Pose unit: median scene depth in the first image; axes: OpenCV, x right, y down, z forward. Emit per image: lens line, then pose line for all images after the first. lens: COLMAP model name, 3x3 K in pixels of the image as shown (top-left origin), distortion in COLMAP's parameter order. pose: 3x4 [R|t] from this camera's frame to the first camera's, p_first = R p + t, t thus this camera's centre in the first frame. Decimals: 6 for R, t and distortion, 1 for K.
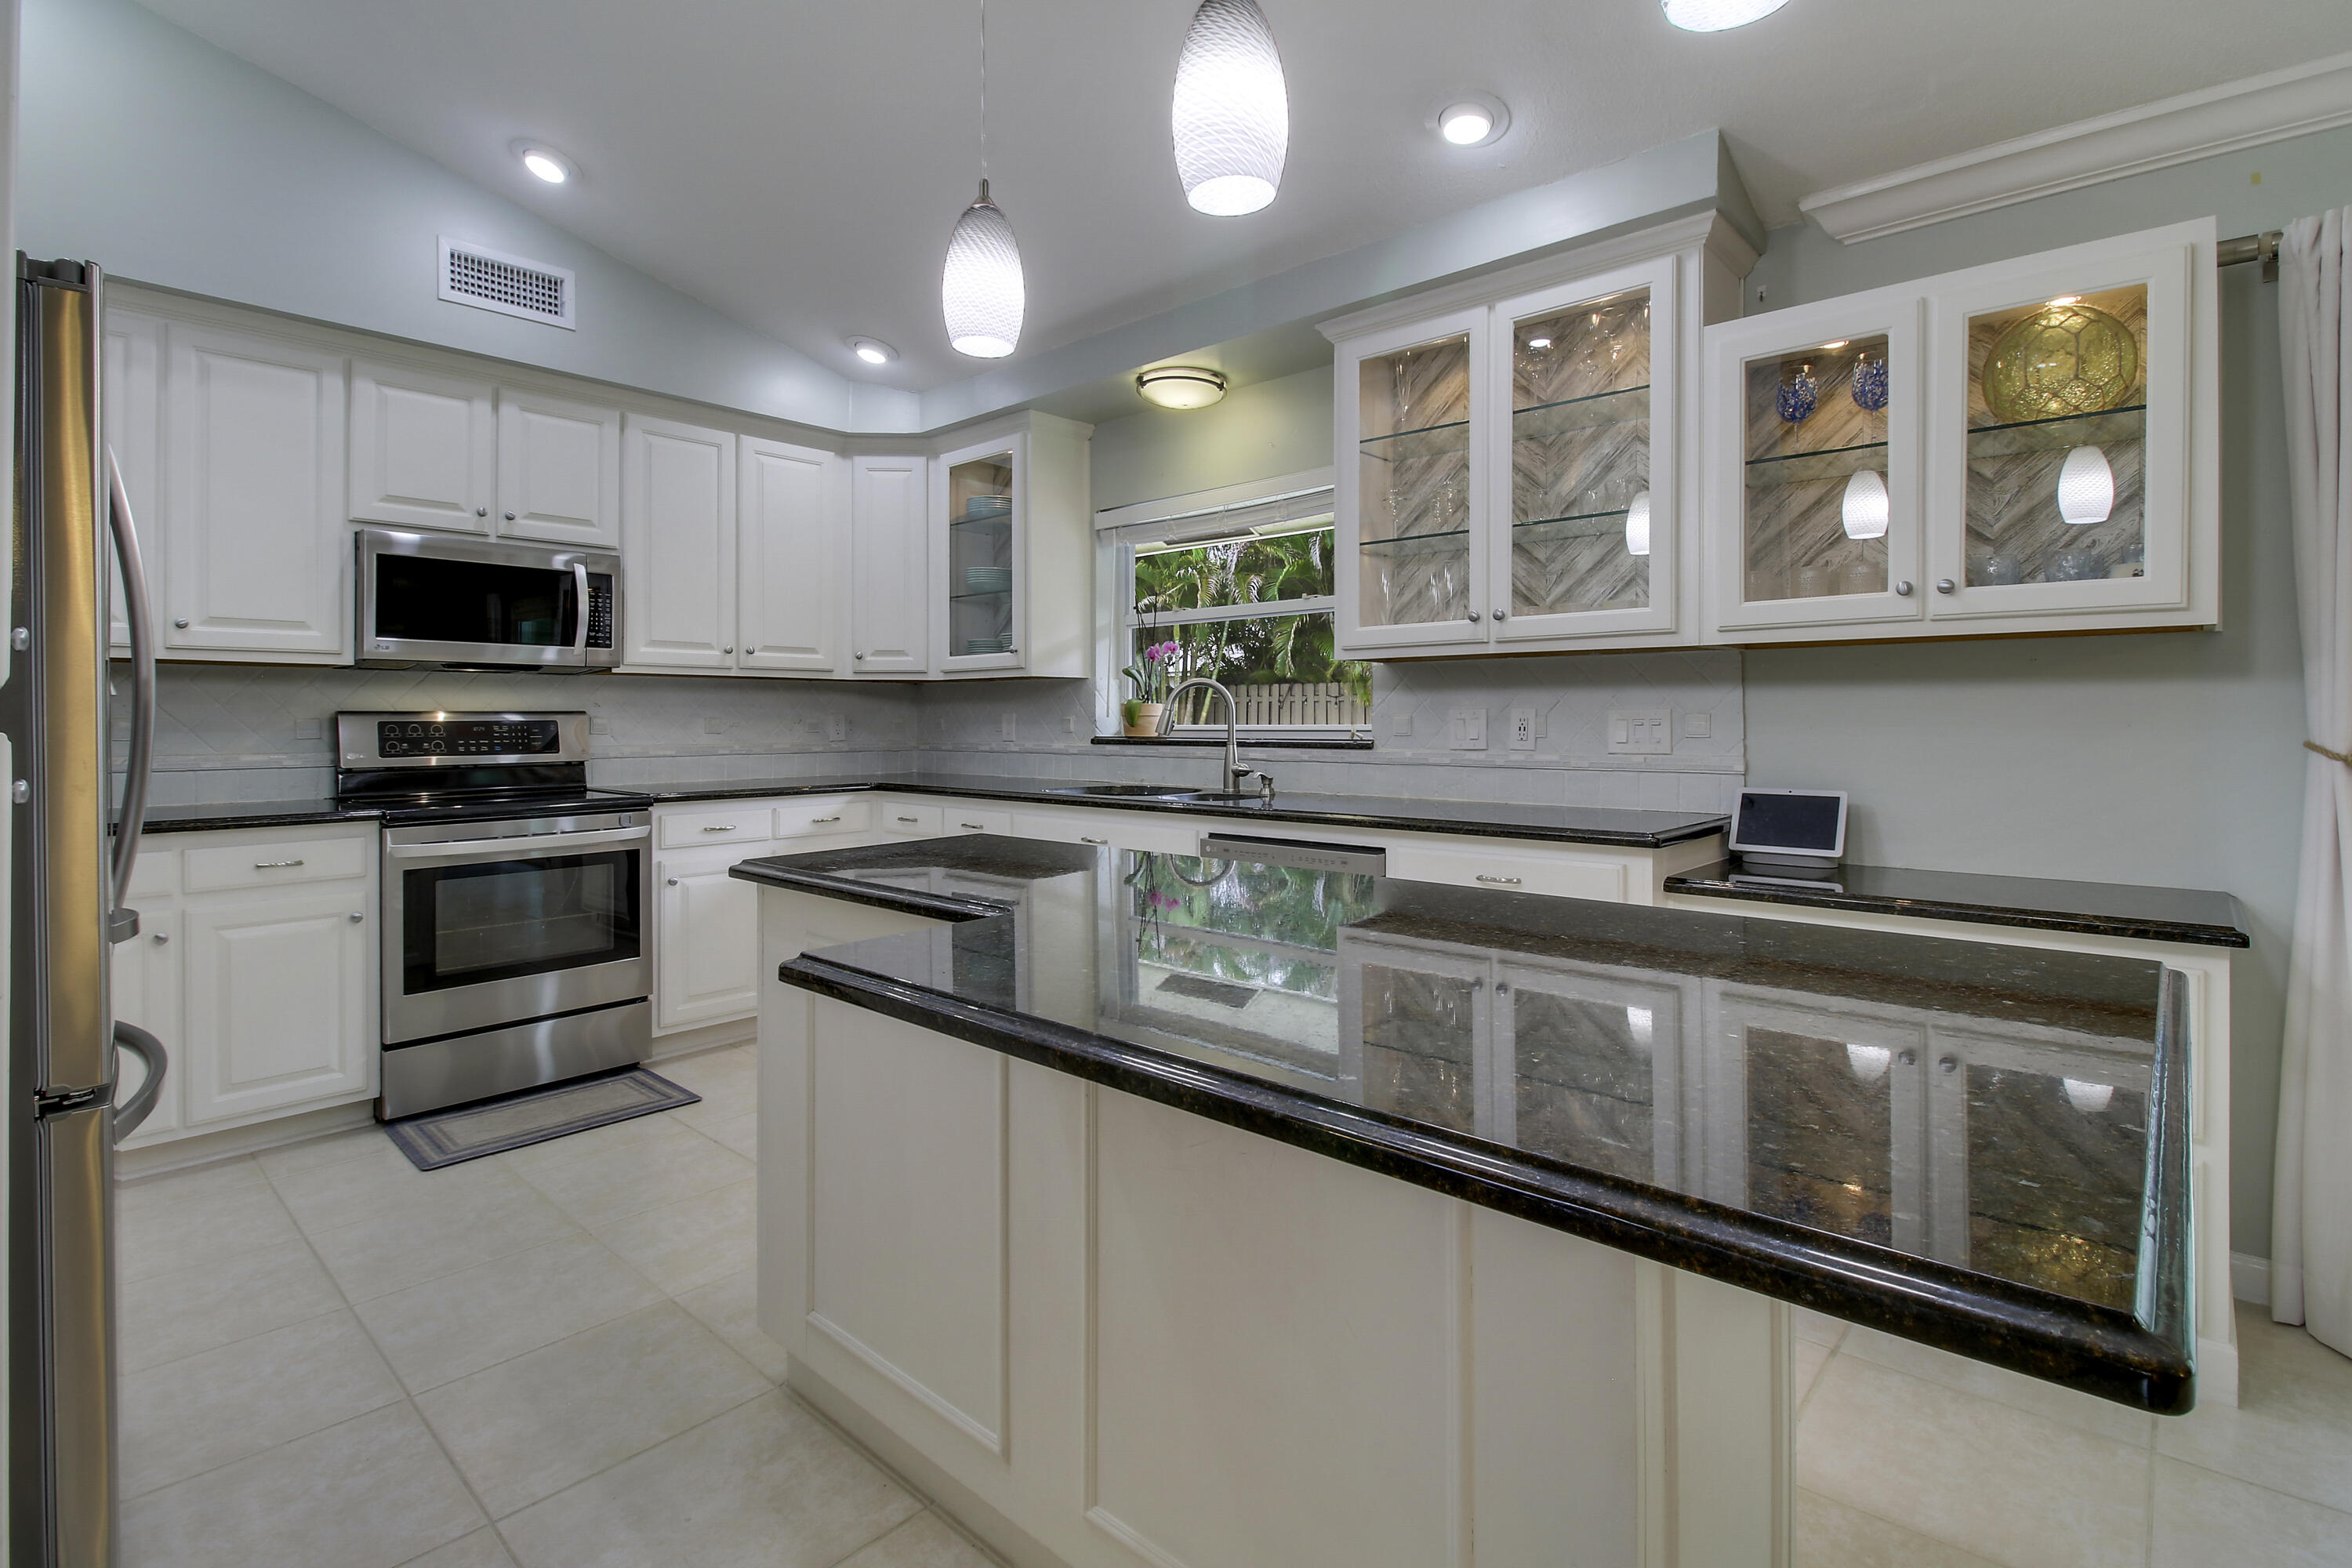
lens RADIAL K [[1107.4, 0, 1194.9], [0, 1107.4, 710.0], [0, 0, 1]] dist [-0.002569, -0.008320]
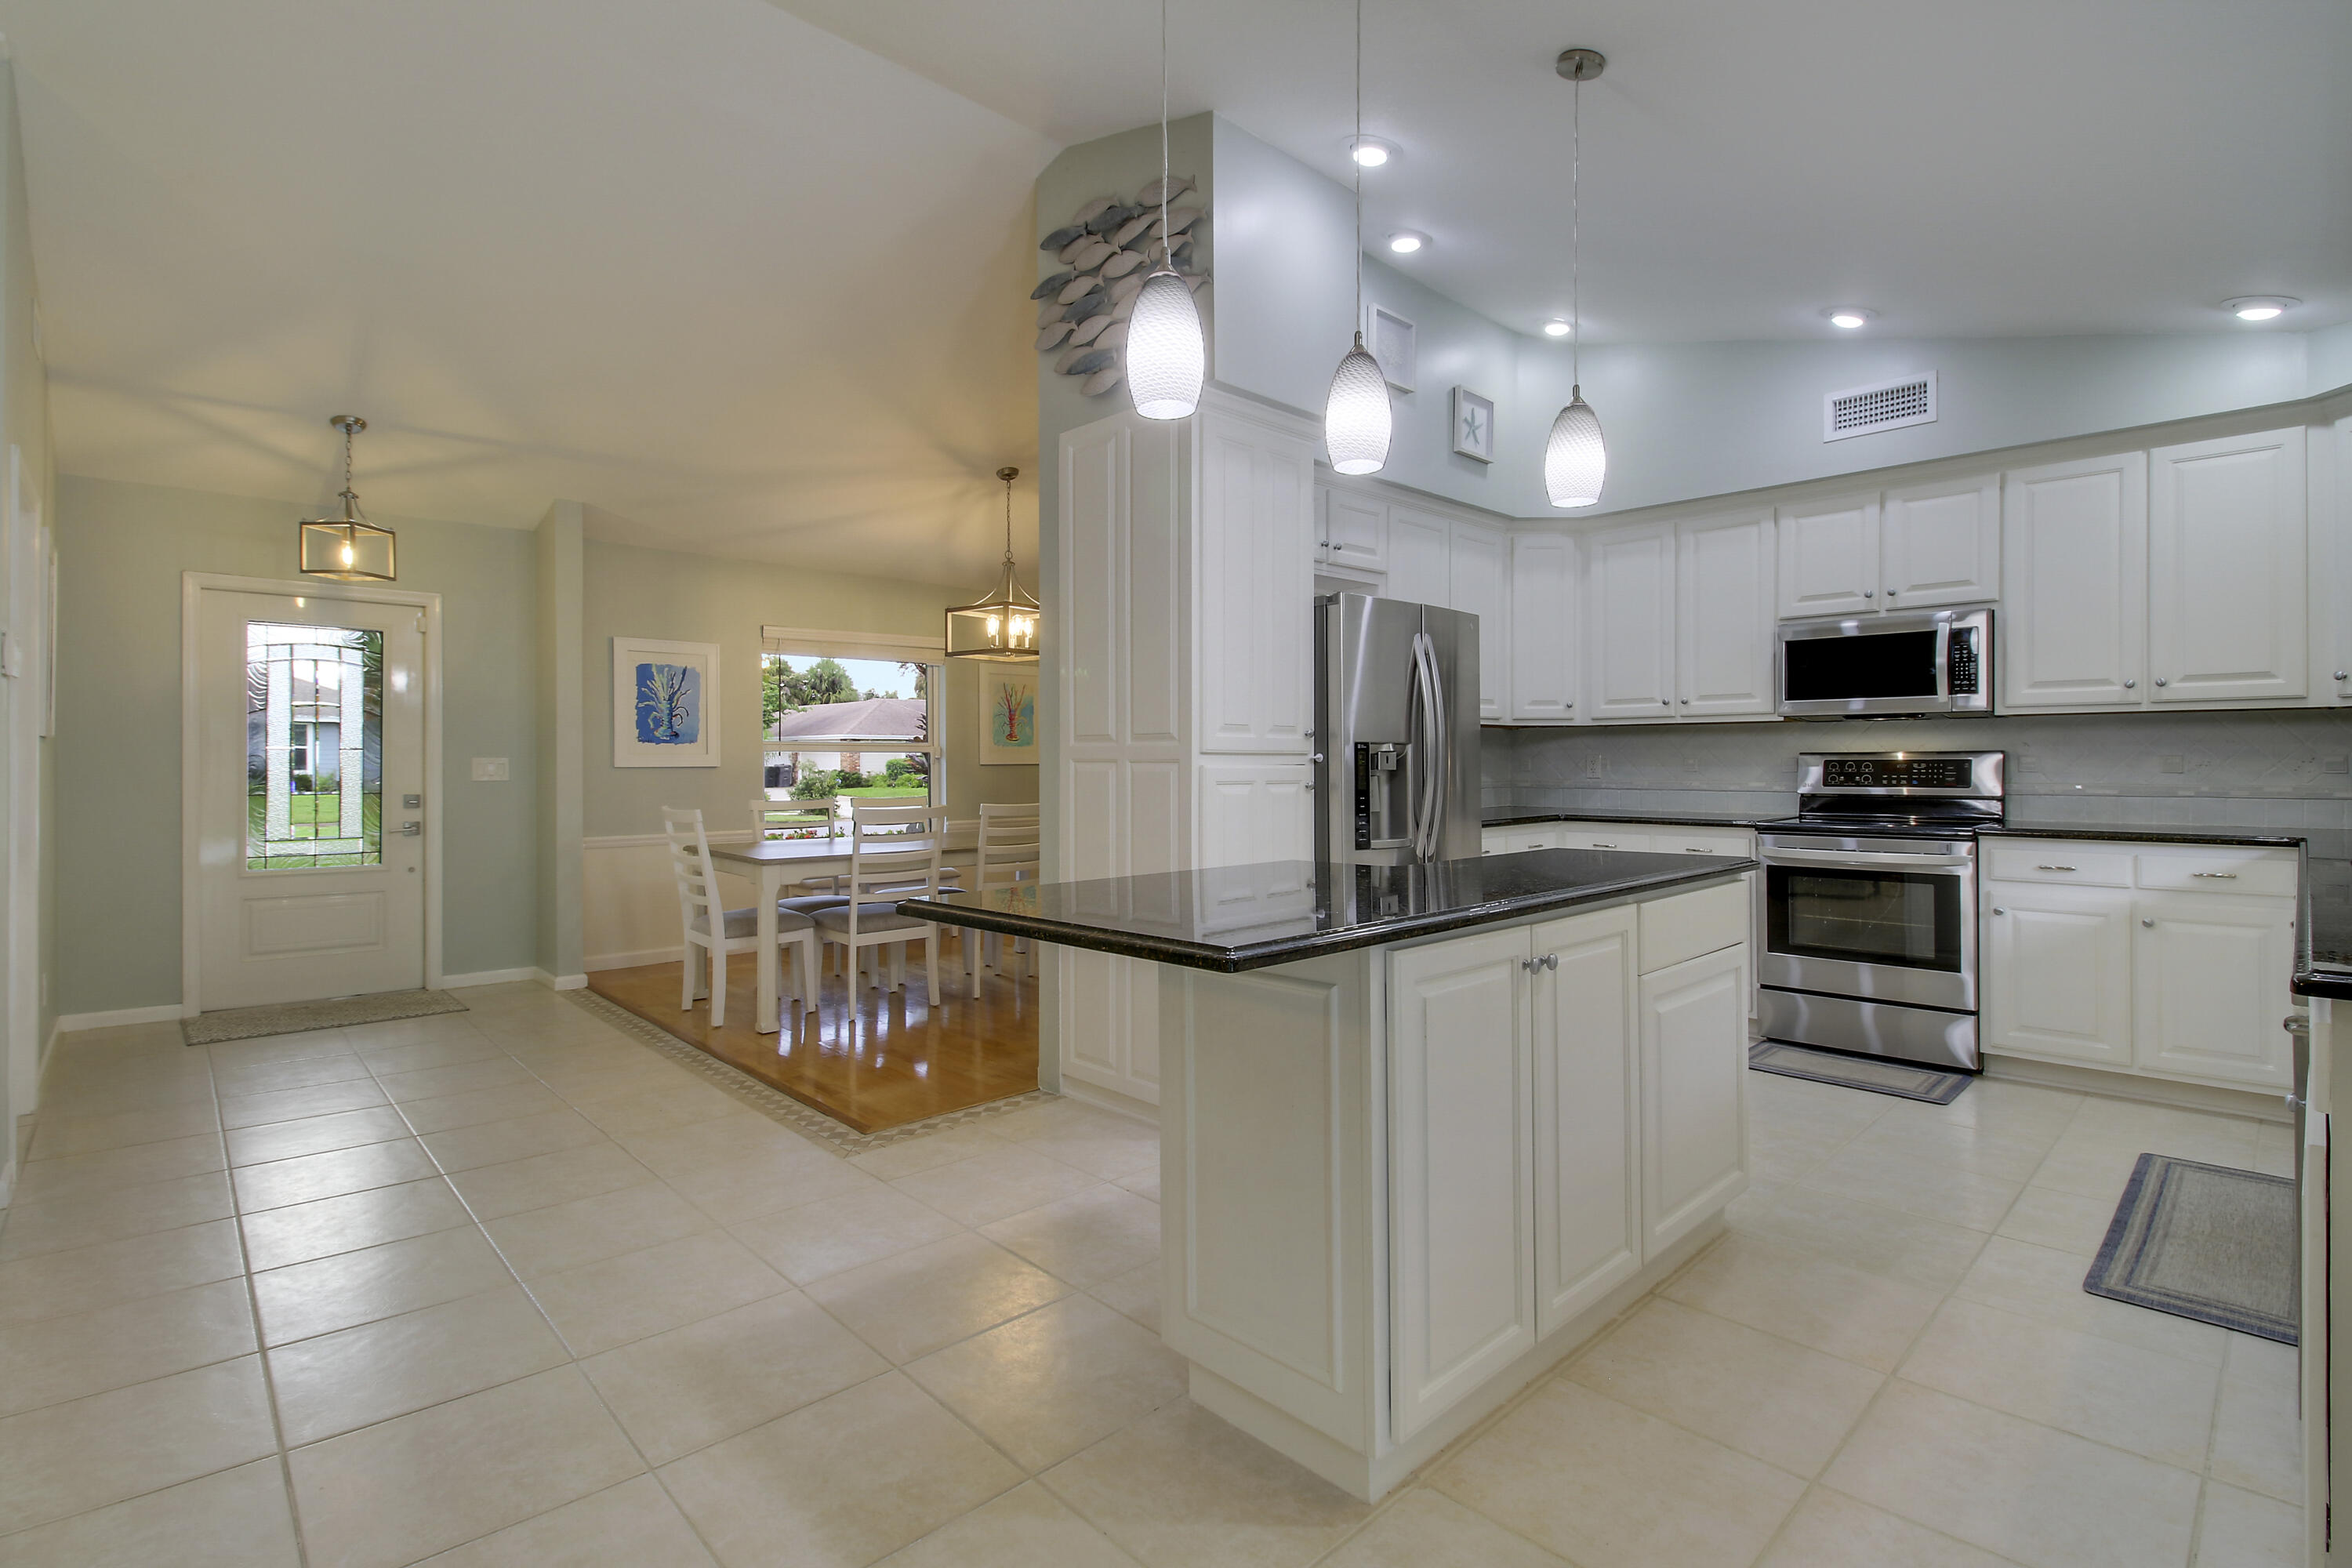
lens RADIAL K [[1107.4, 0, 1193.1], [0, 1107.4, 768.6], [0, 0, 1]] dist [-0.002569, -0.008320]
pose [[-0.065804, 0.008306, -0.997798, 0.735462], [0.011297, 0.999907, 0.007579, 0.002263], [0.997769, -0.010773, -0.065892, 0.340077]]
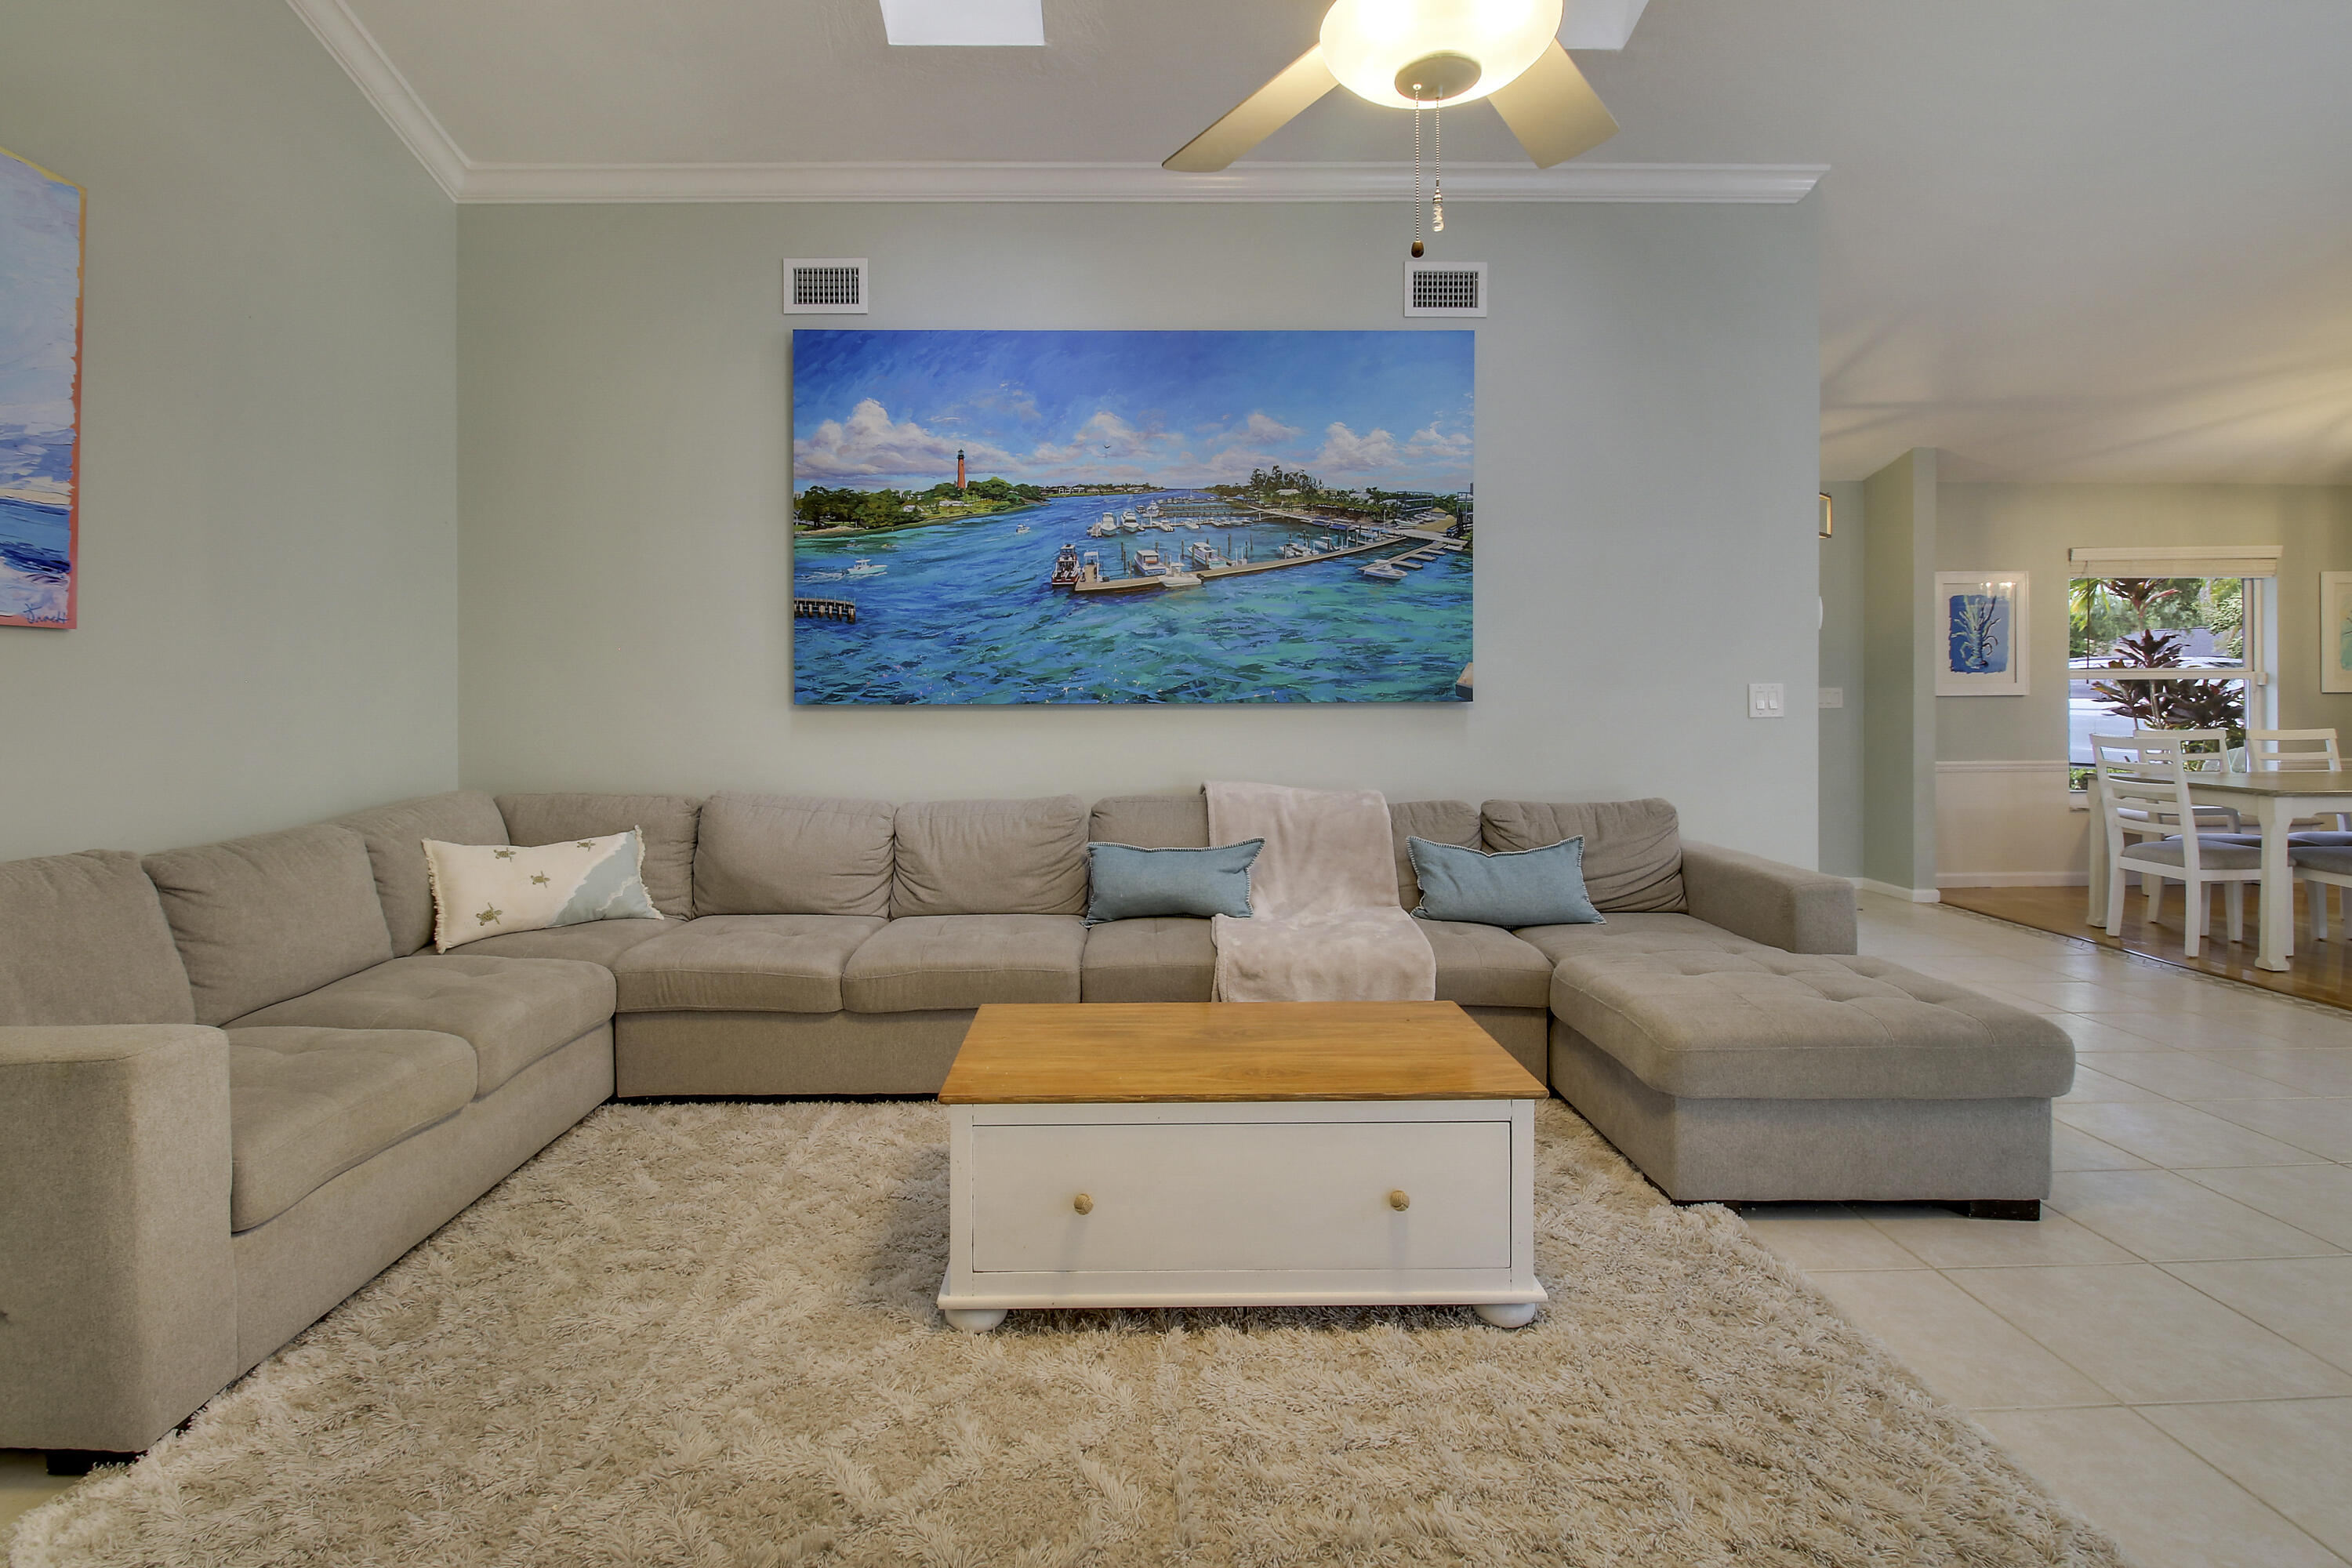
lens RADIAL K [[1124.4, 0, 1114.9], [0, 1124.4, 702.6], [0, 0, 1]] dist [-0.010801, -0.000993]
pose [[-0.737986, 0.010987, -0.674726, 1.354133], [0.012297, 0.999920, 0.002833, -0.008136], [0.674704, -0.006207, -0.738063, -0.286617]]
